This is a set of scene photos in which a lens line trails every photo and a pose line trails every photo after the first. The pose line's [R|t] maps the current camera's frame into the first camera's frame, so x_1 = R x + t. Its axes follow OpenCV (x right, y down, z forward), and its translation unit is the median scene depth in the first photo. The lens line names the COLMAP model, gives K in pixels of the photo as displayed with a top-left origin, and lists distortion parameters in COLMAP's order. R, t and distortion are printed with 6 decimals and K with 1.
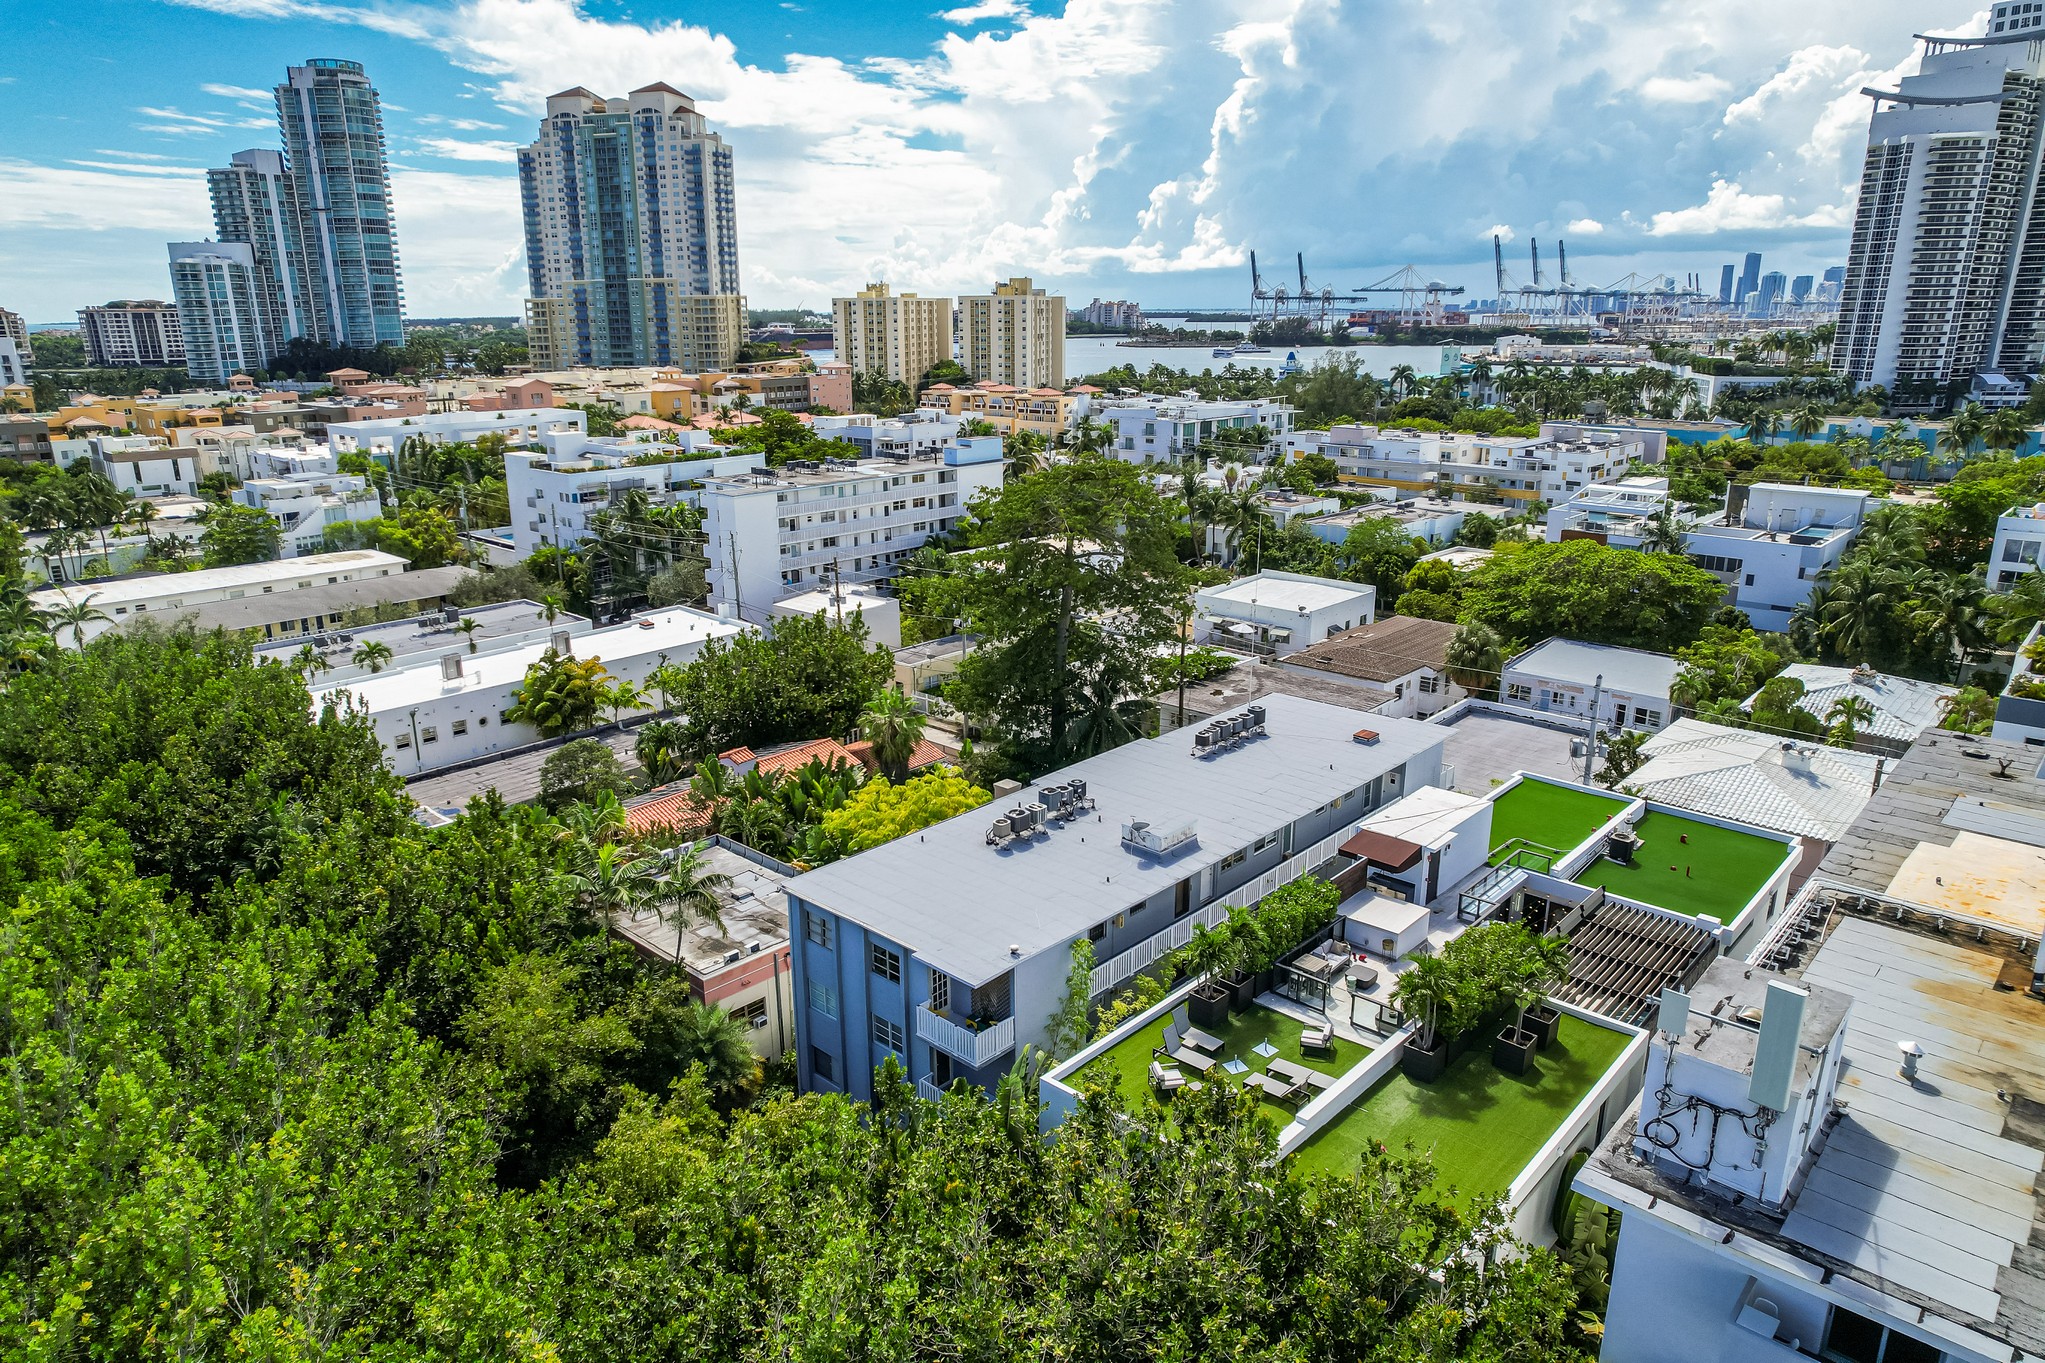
lens RADIAL K [[1313.7, 0, 1014.3], [0, 1313.7, 681.6], [0, 0, 1]] dist [-0.077857, 0.077866]
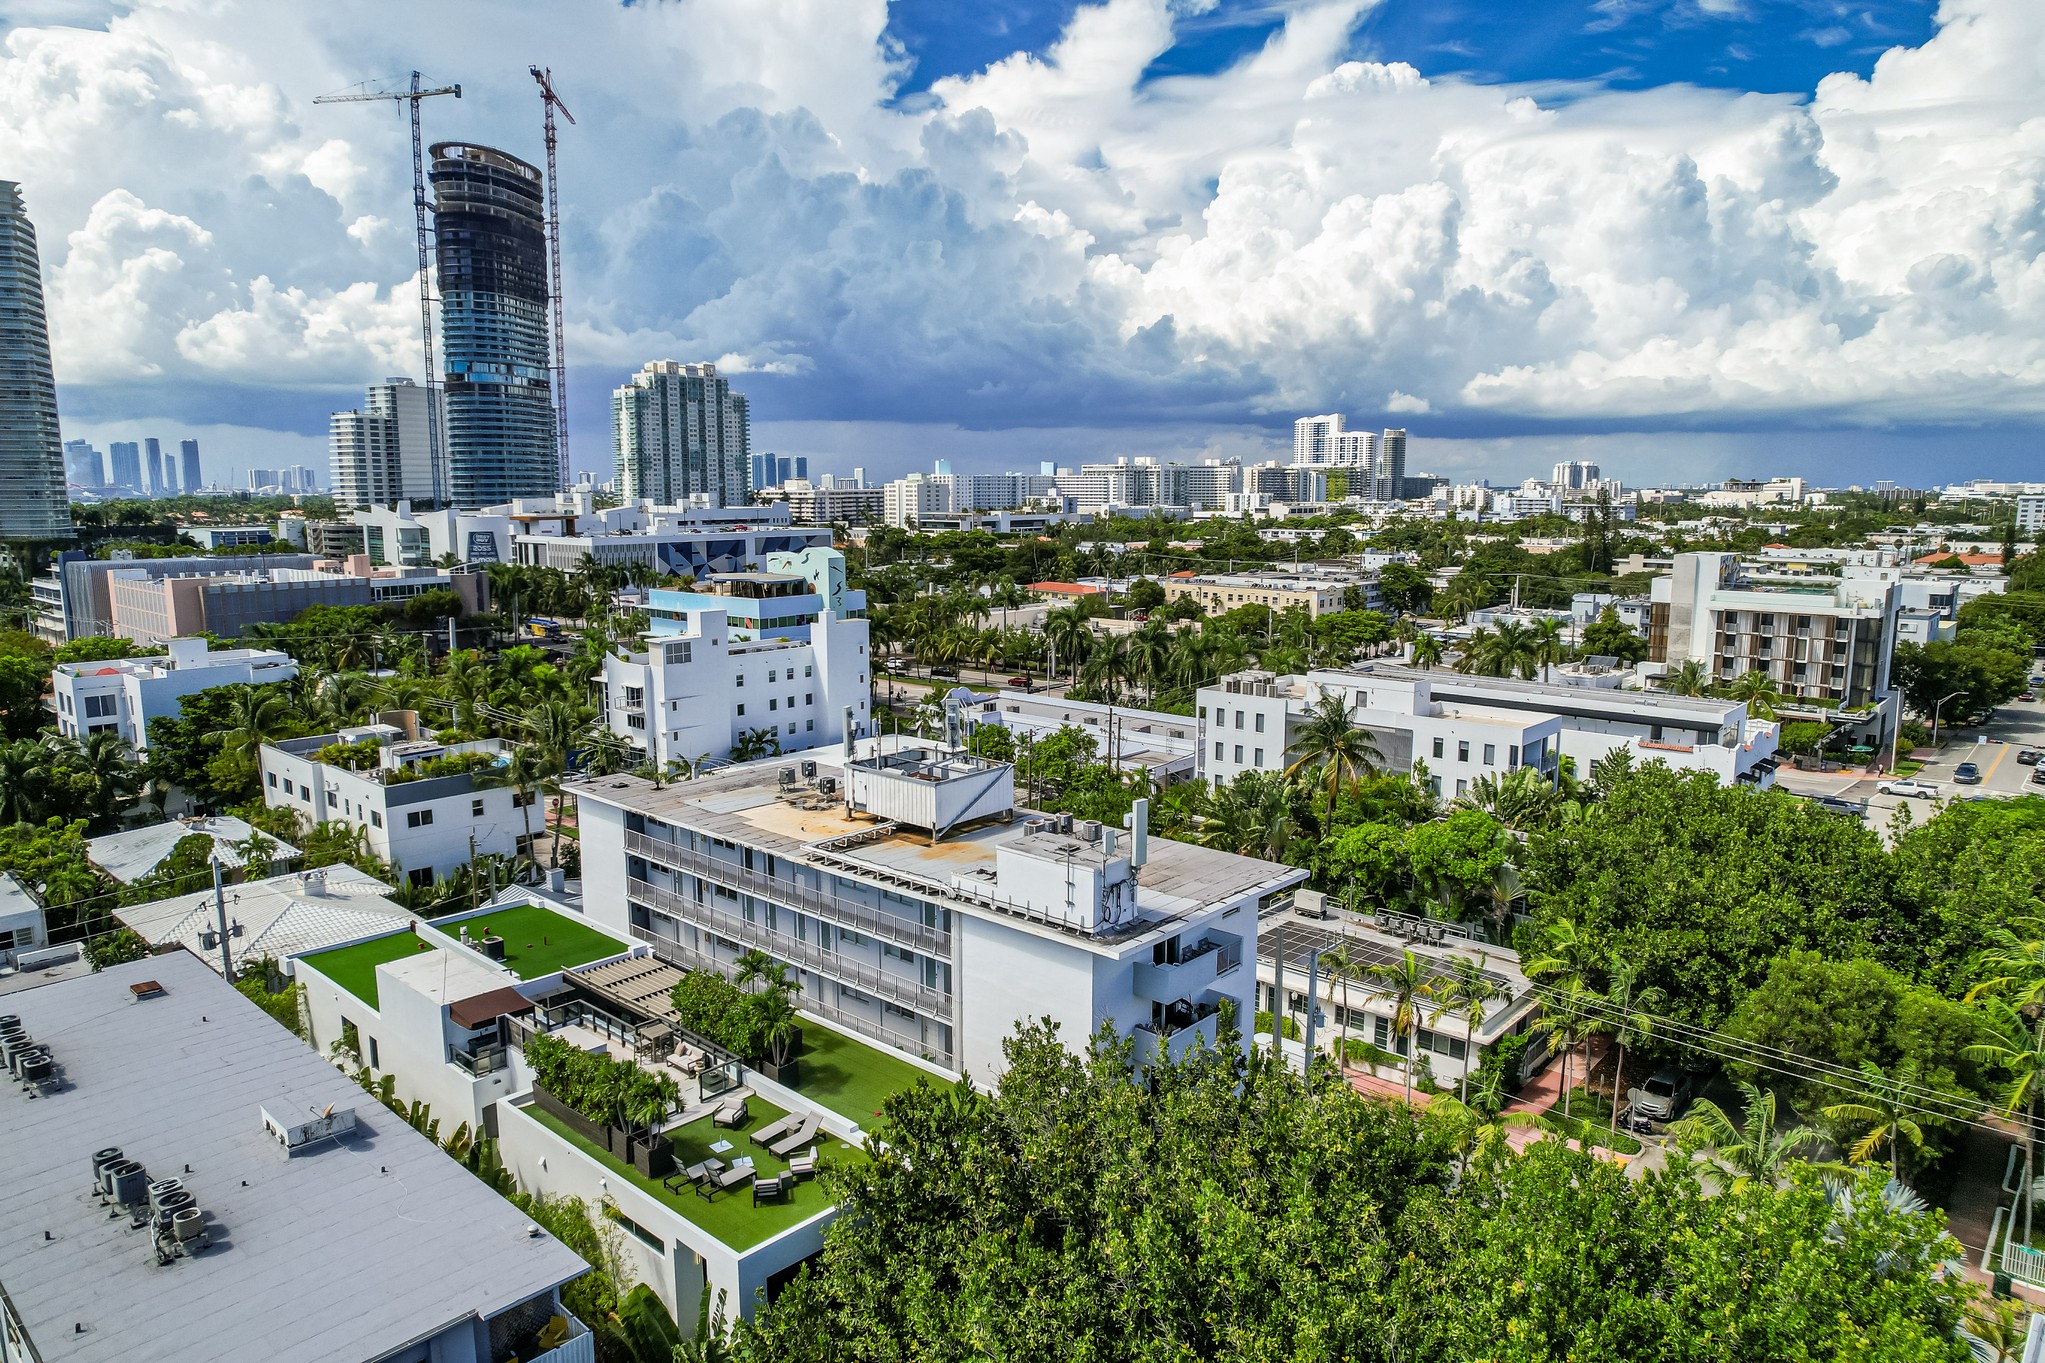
lens RADIAL K [[1313.7, 0, 1014.3], [0, 1313.7, 681.6], [0, 0, 1]] dist [-0.077857, 0.077866]
pose [[-0.017673, -0.143988, 0.989422, -0.130598], [0.279059, 0.949541, 0.143169, -0.026811], [-0.960111, 0.278637, 0.023400, 0.101445]]
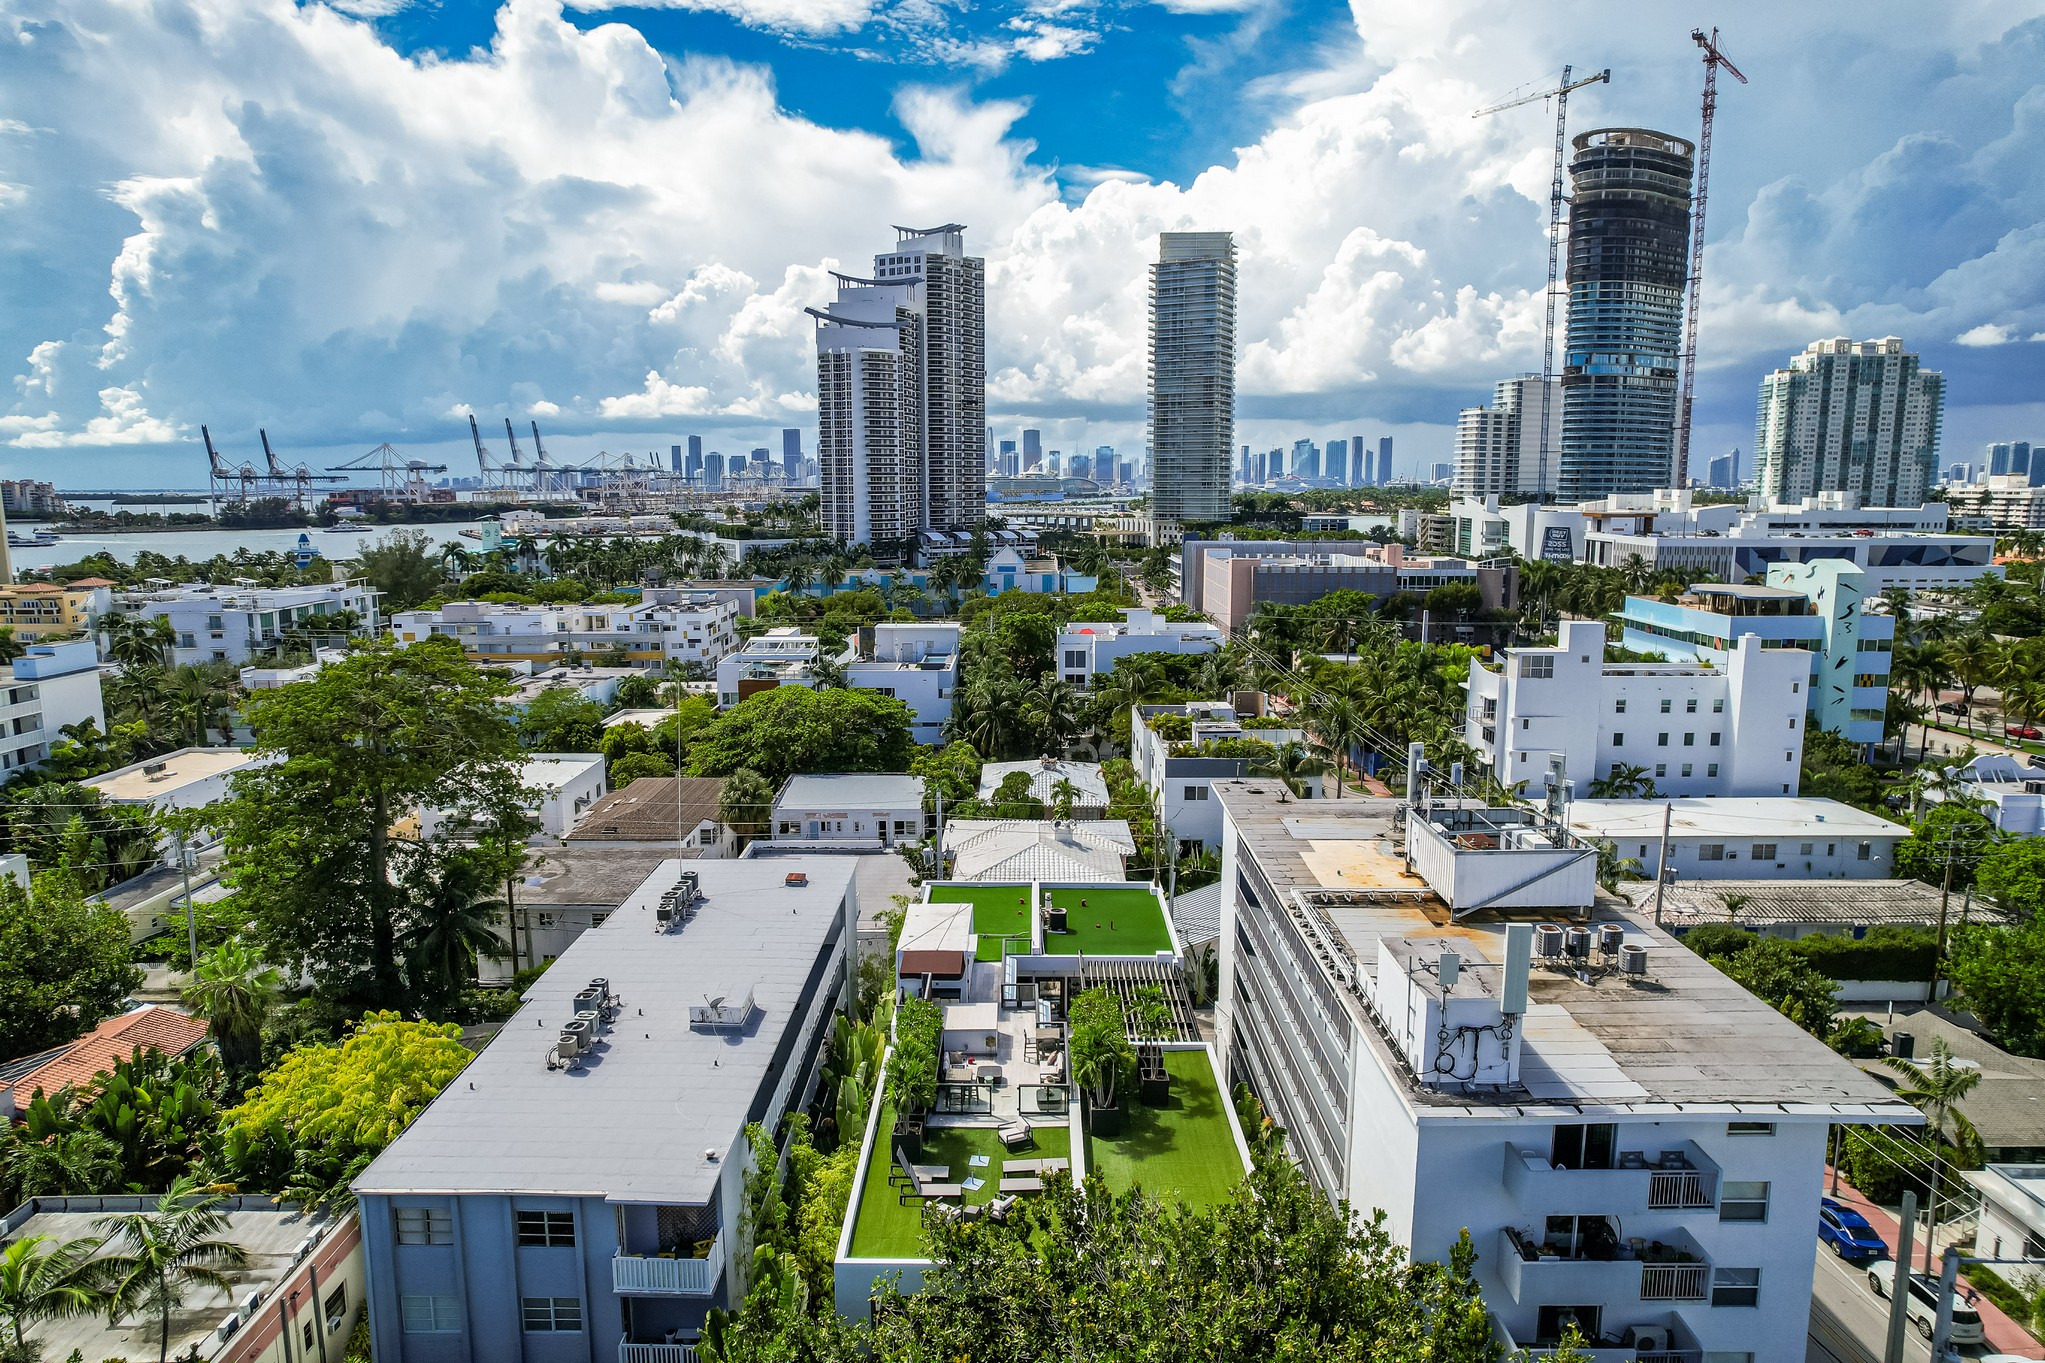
lens RADIAL K [[1313.7, 0, 1014.3], [0, 1313.7, 681.6], [0, 0, 1]] dist [-0.077857, 0.077866]
pose [[0.736435, -0.098964, 0.669231, -0.071938], [0.185433, 0.980884, -0.059004, -0.004683], [-0.650599, 0.167550, 0.740708, 0.022321]]
